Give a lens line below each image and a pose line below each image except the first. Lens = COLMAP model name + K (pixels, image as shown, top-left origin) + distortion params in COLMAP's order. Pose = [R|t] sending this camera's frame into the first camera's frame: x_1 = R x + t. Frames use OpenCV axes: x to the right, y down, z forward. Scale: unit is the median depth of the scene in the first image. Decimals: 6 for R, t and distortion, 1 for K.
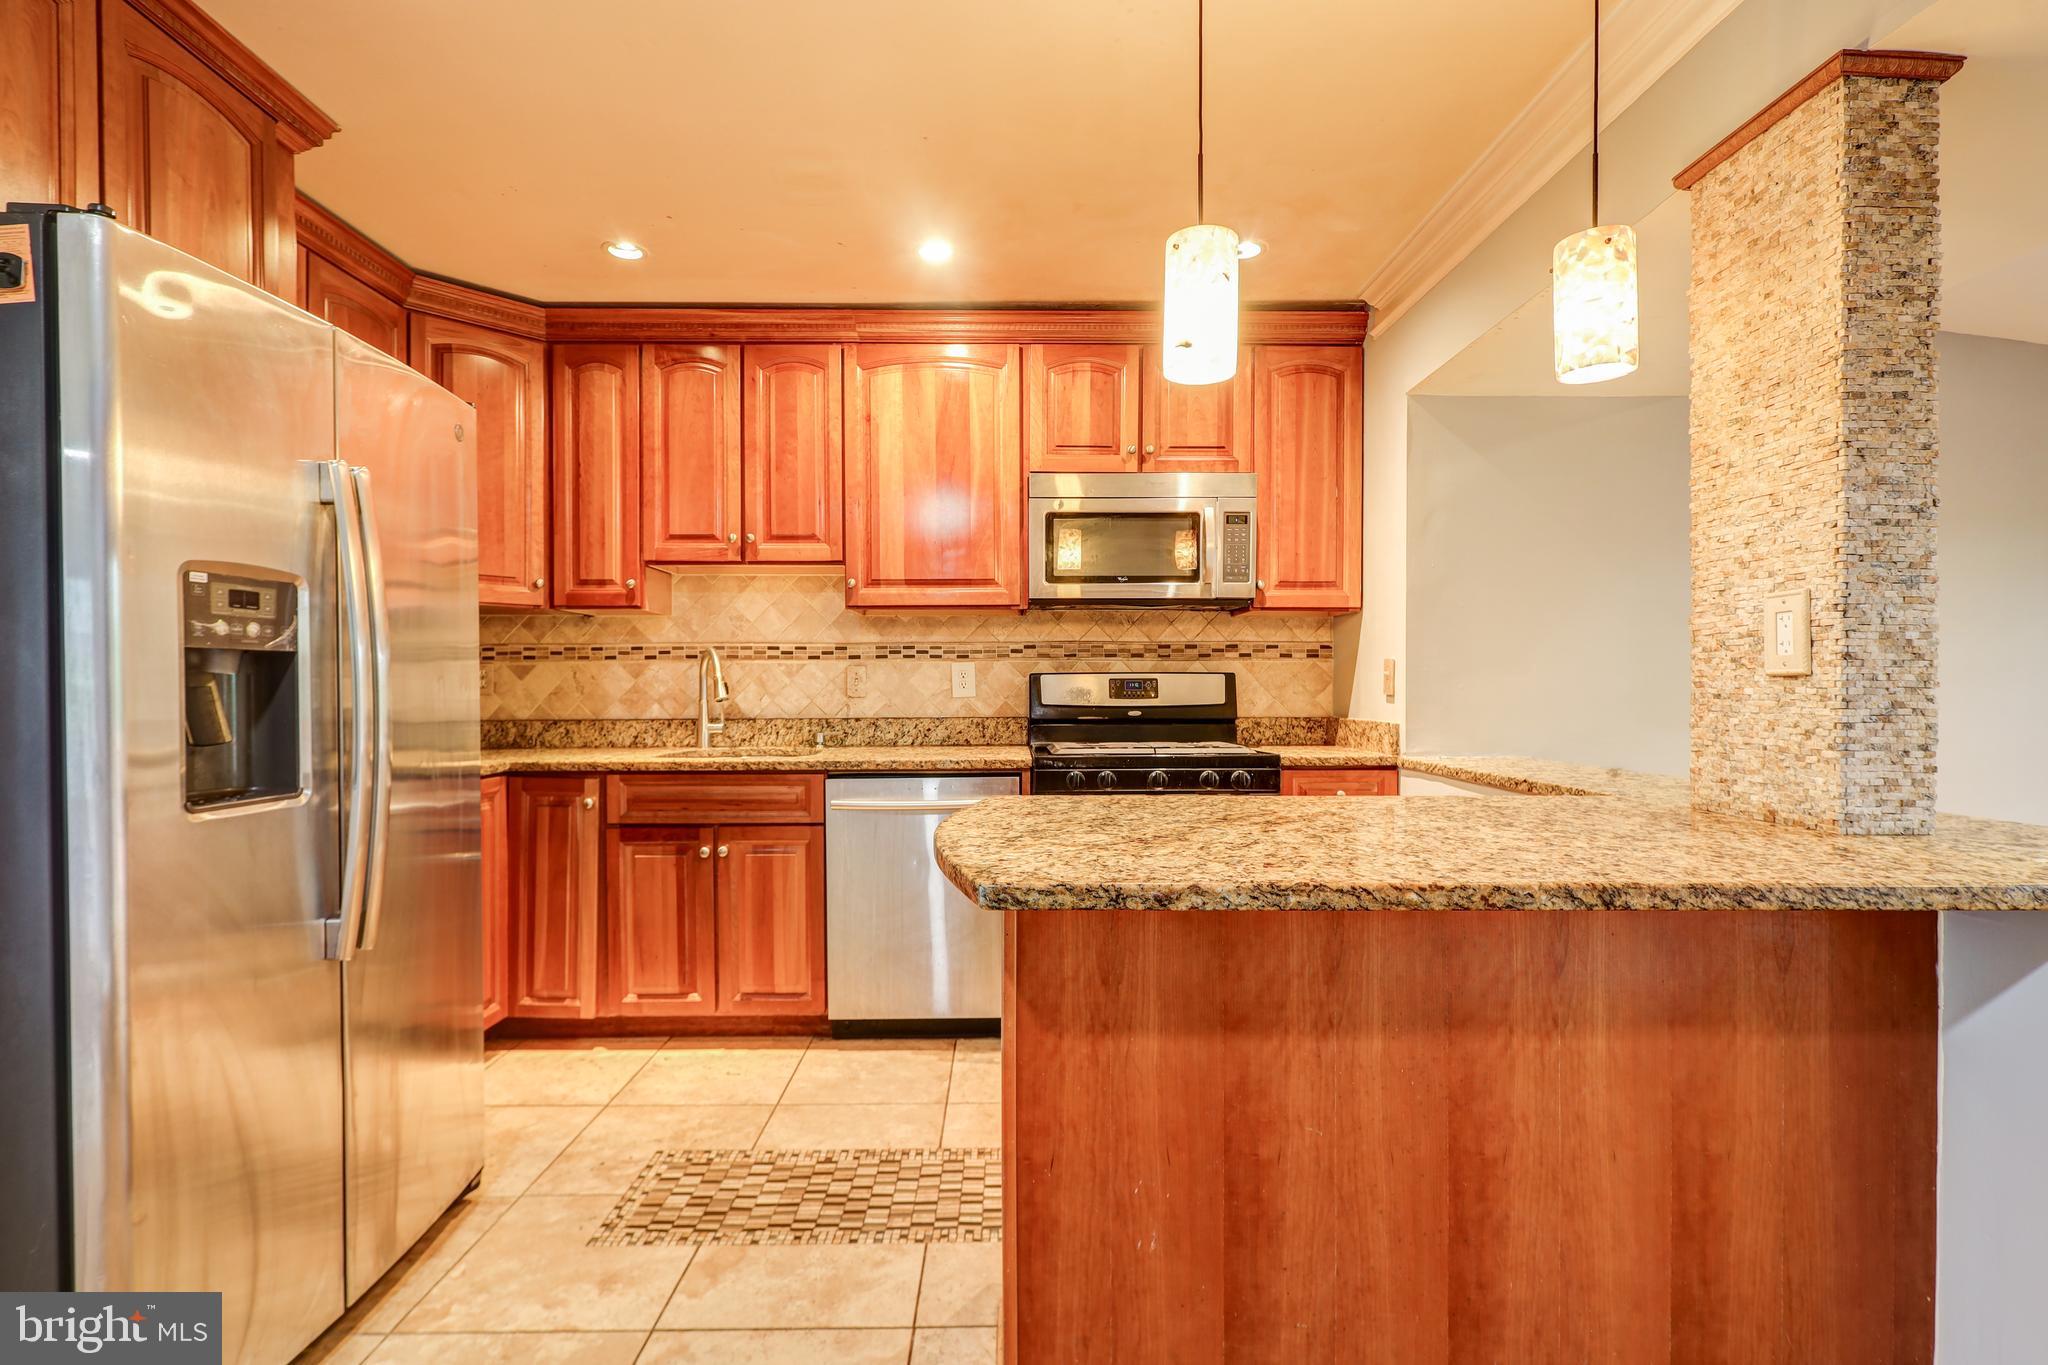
lens RADIAL K [[965.3, 0, 1023.9], [0, 965.3, 689.6], [0, 0, 1]] dist [-0.003635, 0.001479]
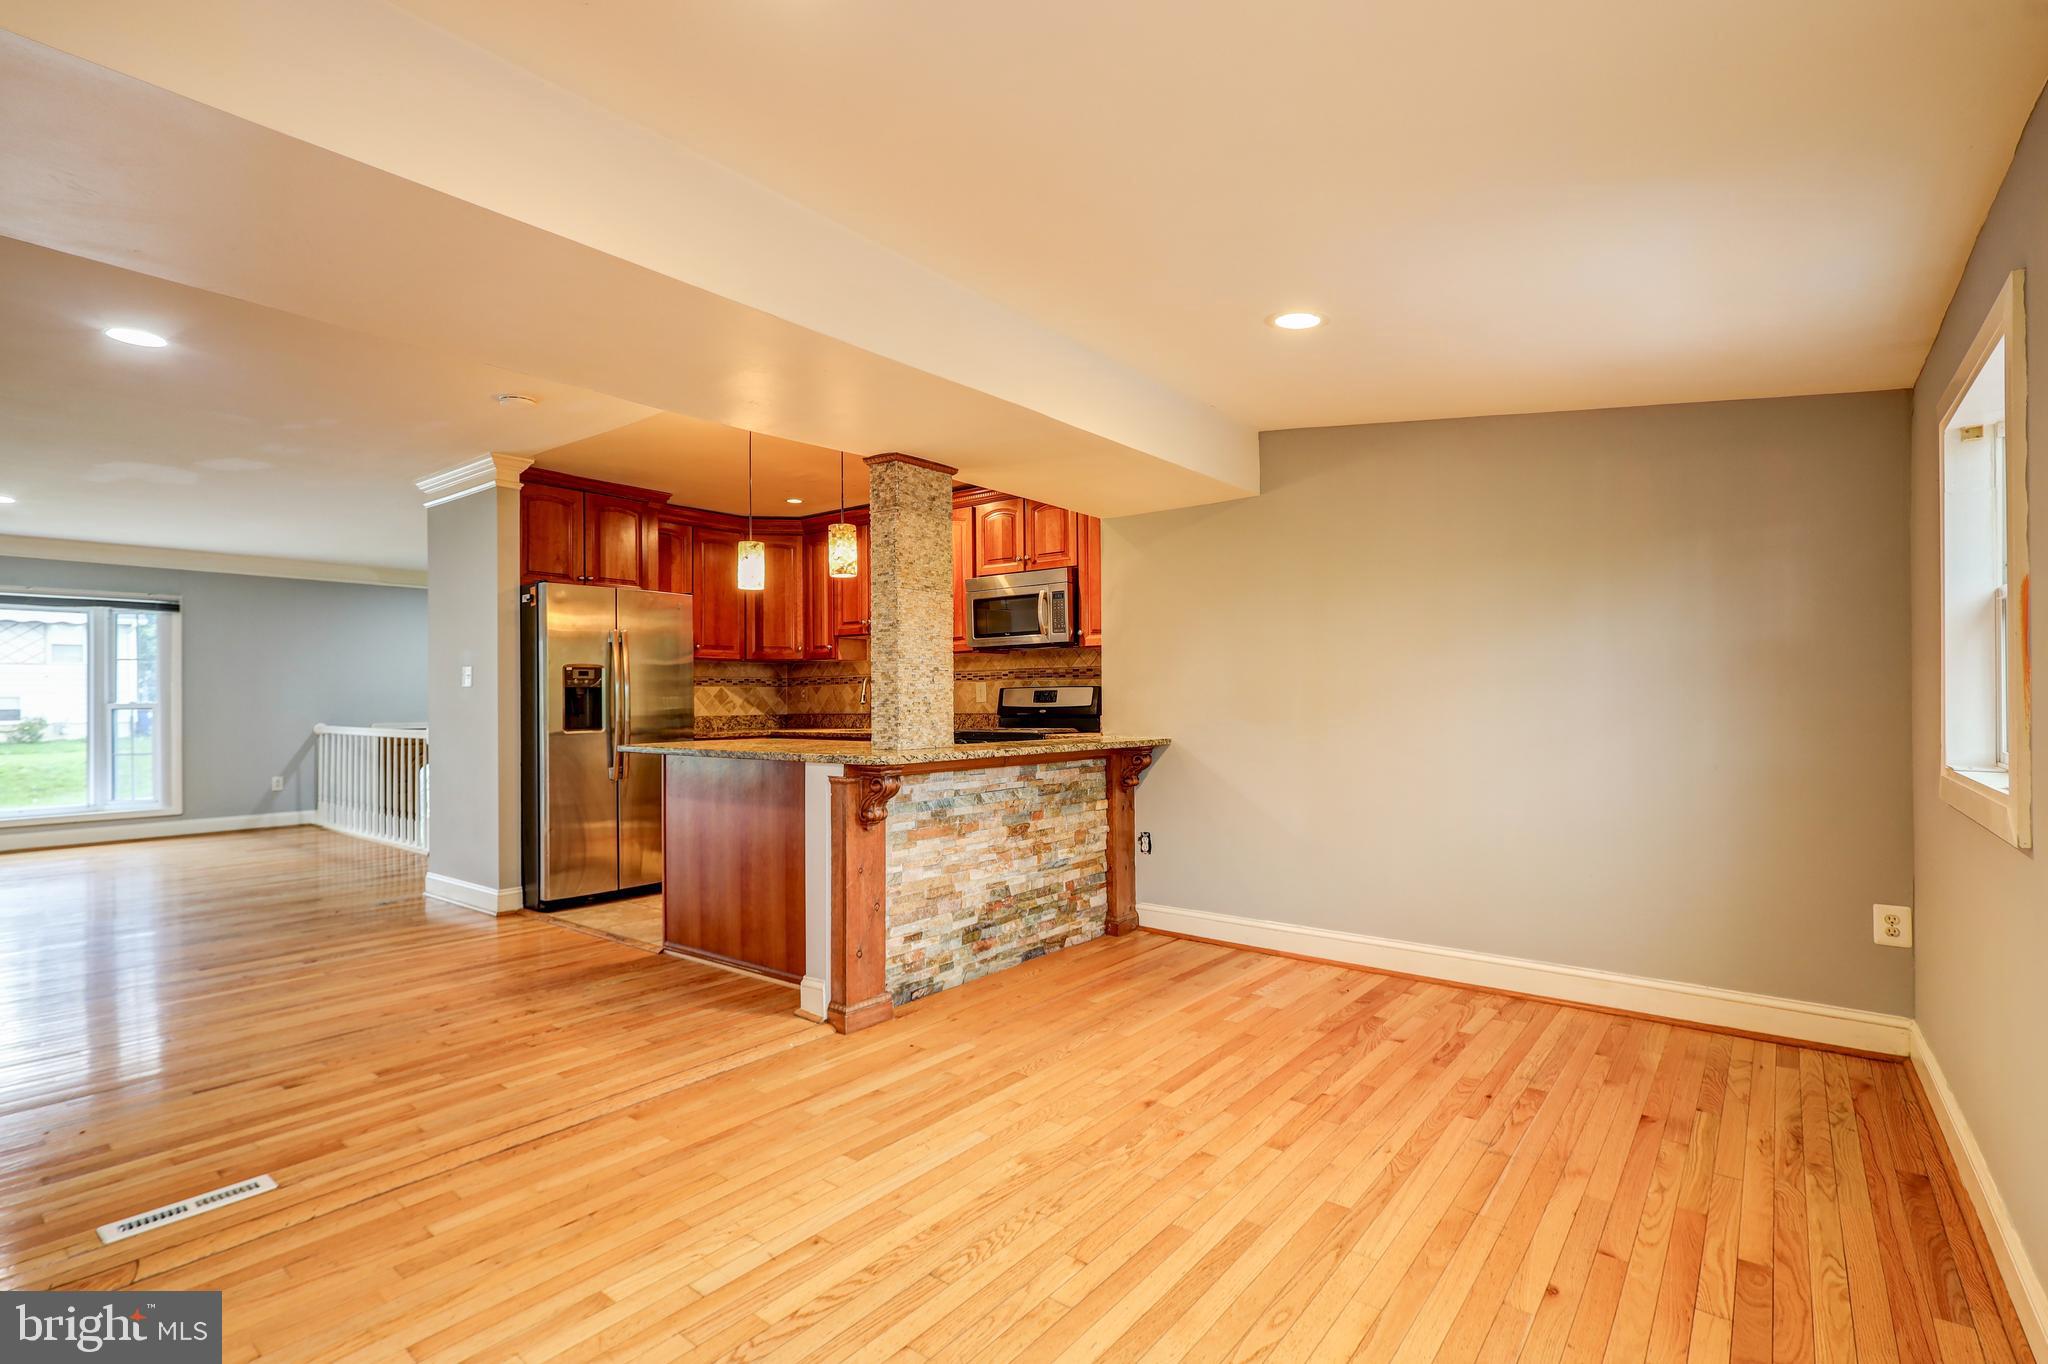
lens RADIAL K [[965.3, 0, 1030.4], [0, 965.3, 690.3], [0, 0, 1]] dist [-0.003635, 0.001479]
pose [[0.781438, -0.011539, -0.623877, 1.107641], [0.004208, 0.999904, -0.013223, 0.009816], [0.623969, 0.007708, 0.781411, -0.312577]]
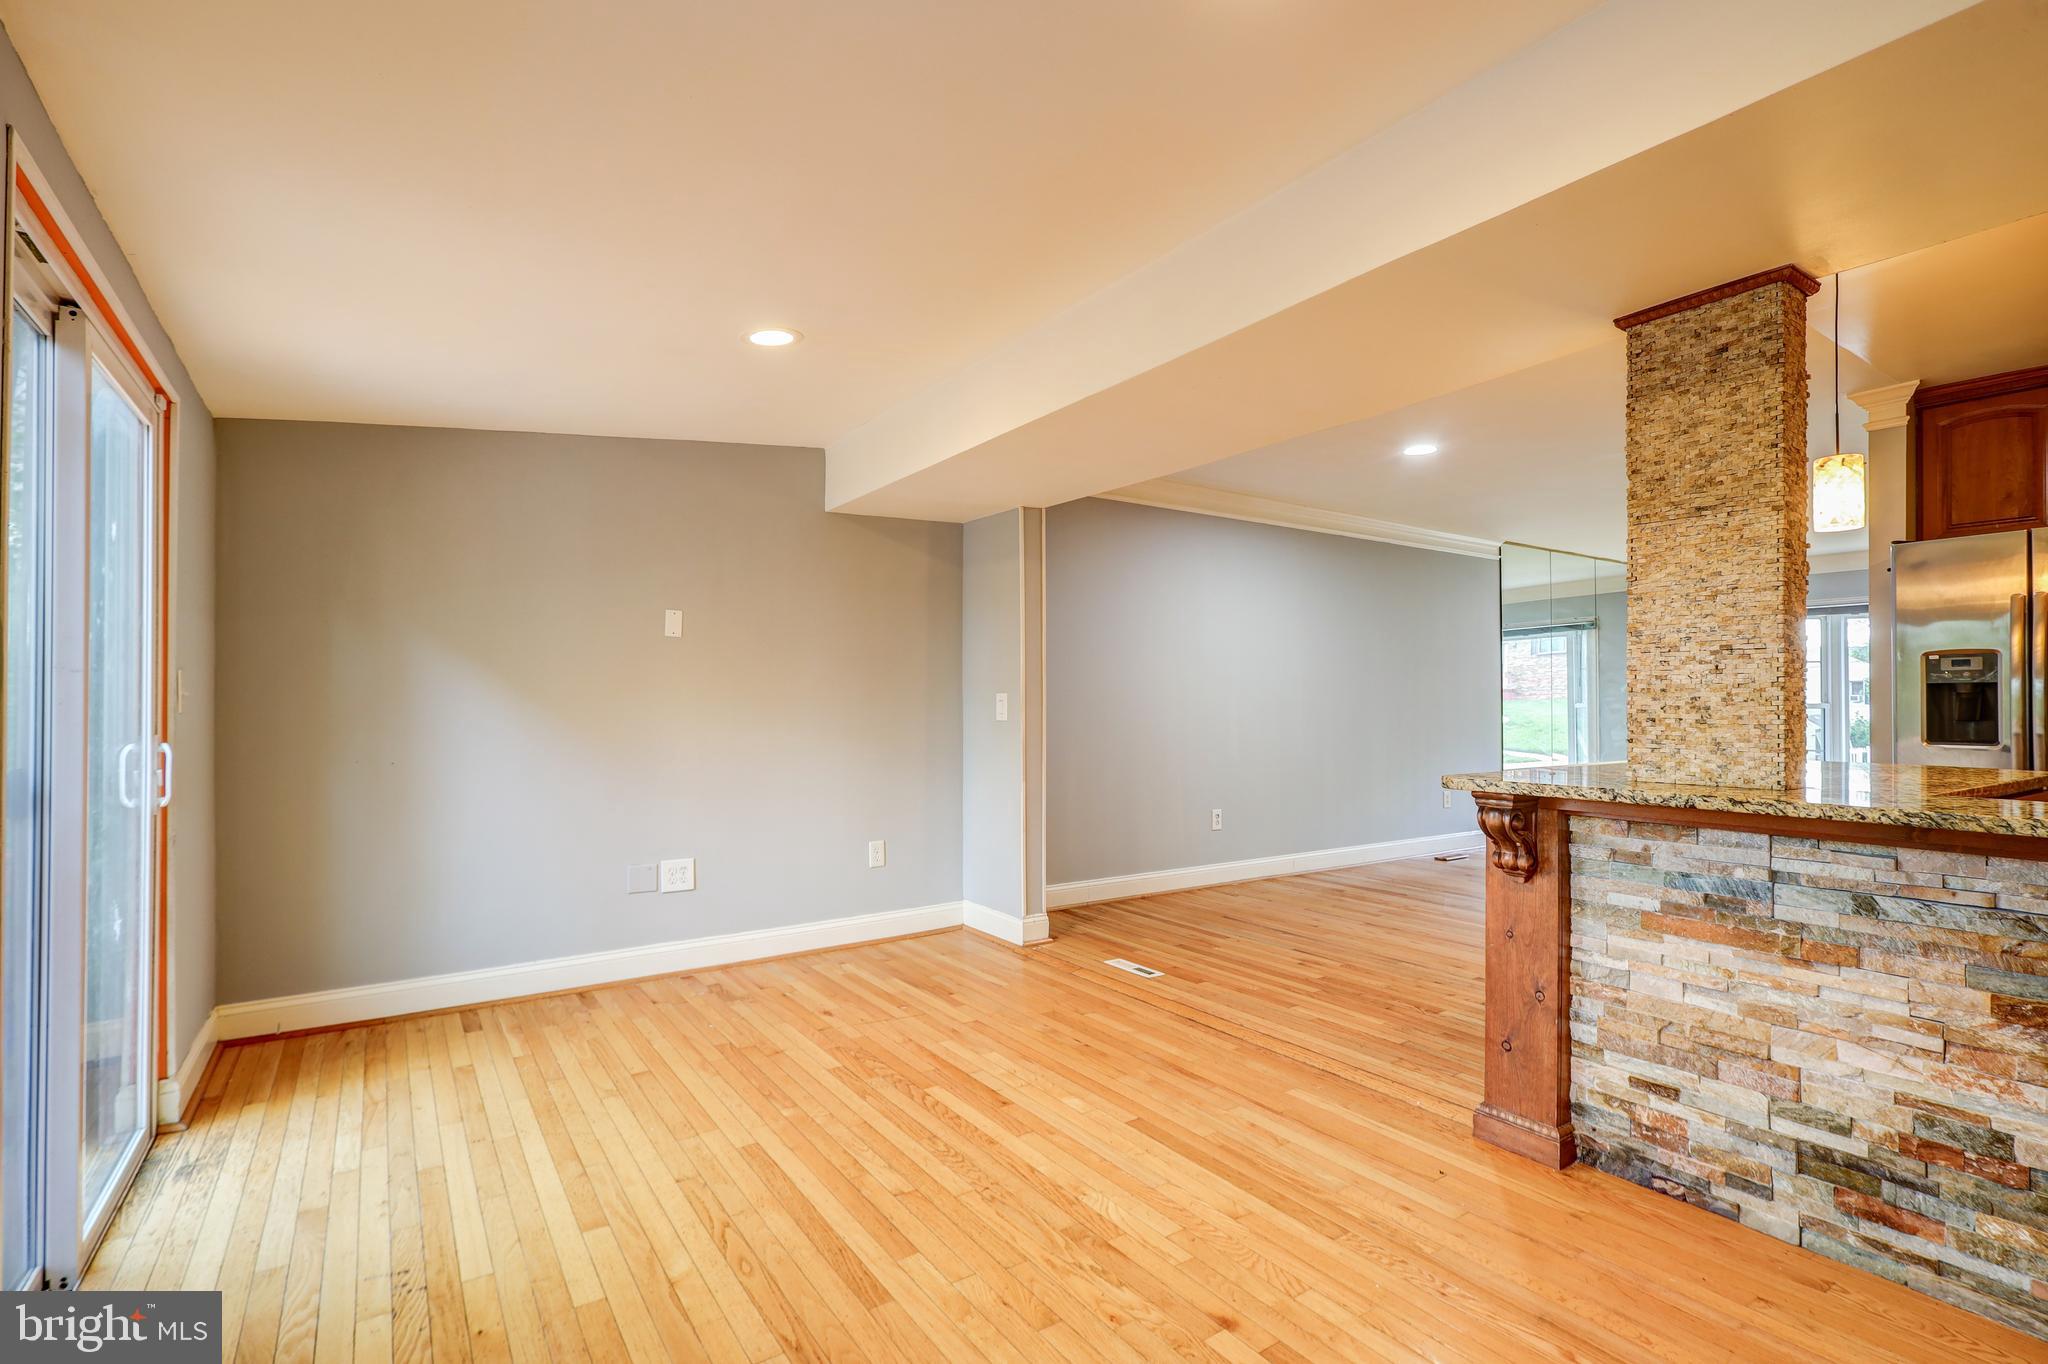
lens RADIAL K [[965.3, 0, 1009.3], [0, 965.3, 694.1], [0, 0, 1]] dist [-0.003635, 0.001479]
pose [[-0.841542, -0.007934, -0.540133, 1.065188], [-0.003704, 0.999953, -0.008916, 0.007853], [0.540179, -0.005503, -0.841532, 0.716122]]
